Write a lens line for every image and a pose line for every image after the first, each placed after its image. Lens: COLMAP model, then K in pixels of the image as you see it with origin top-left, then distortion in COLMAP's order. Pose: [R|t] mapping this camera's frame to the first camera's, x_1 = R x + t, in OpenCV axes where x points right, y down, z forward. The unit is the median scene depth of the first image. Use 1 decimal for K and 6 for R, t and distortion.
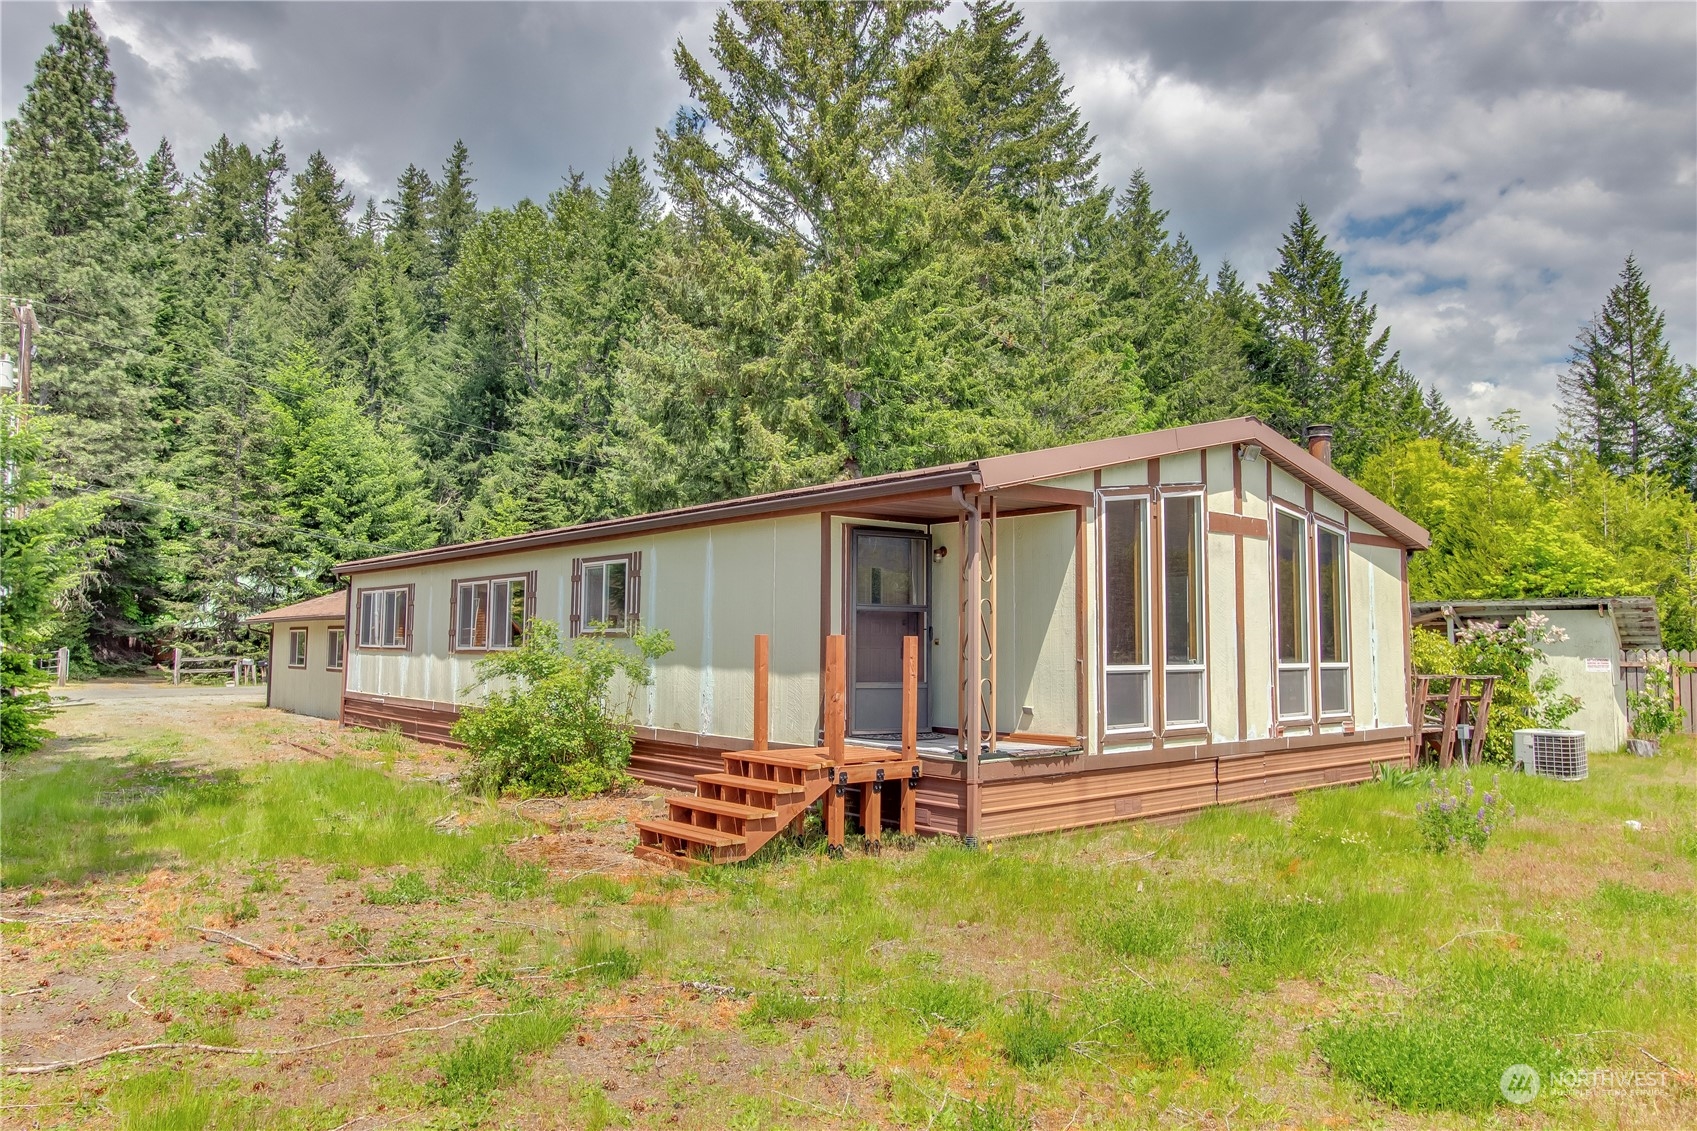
lens RADIAL K [[1209.0, 0, 848.4], [0, 1209.0, 533.0], [0, 0, 1]] dist [-0.006106, 0.001413]
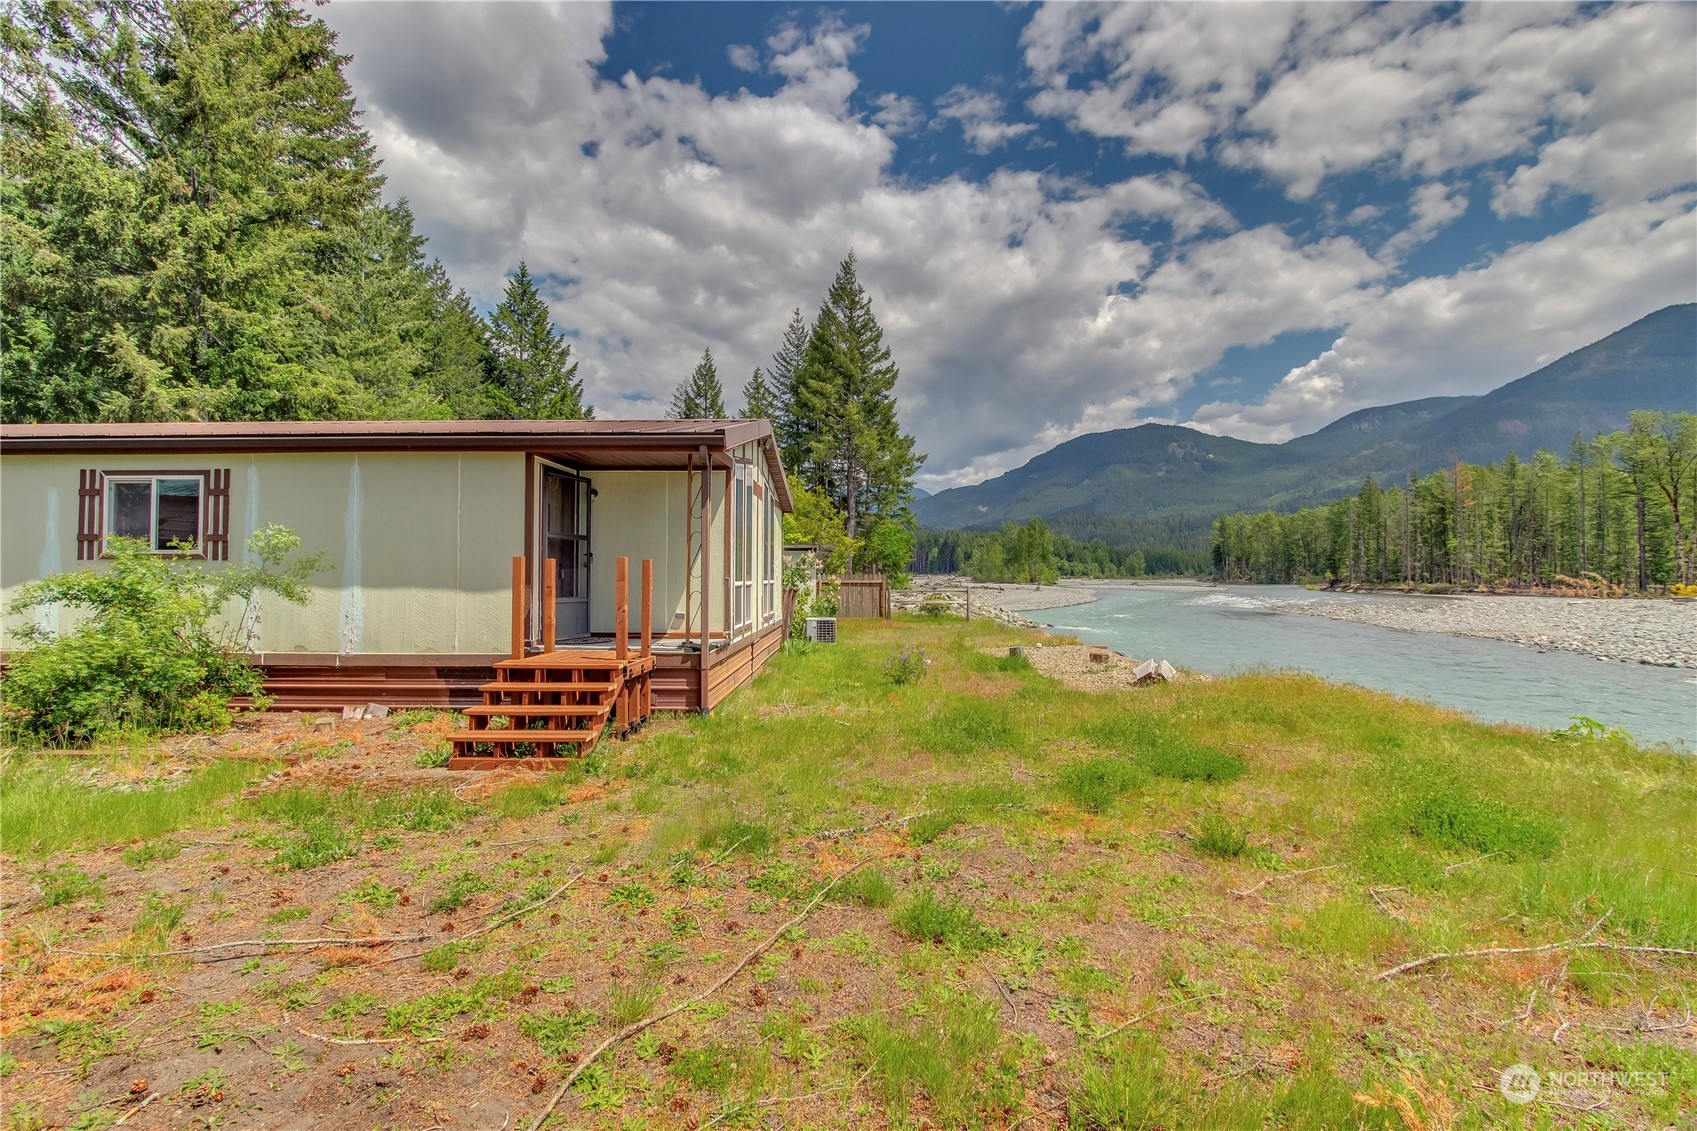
lens RADIAL K [[814.7, 0, 865.0], [0, 814.7, 562.5], [0, 0, 1]] dist [-0.016039, 0.000271]
pose [[0.637788, 0.007758, 0.770173, -0.185477], [-0.068245, 0.996586, 0.046475, 0.013310], [-0.767182, -0.082201, 0.636140, 0.113957]]
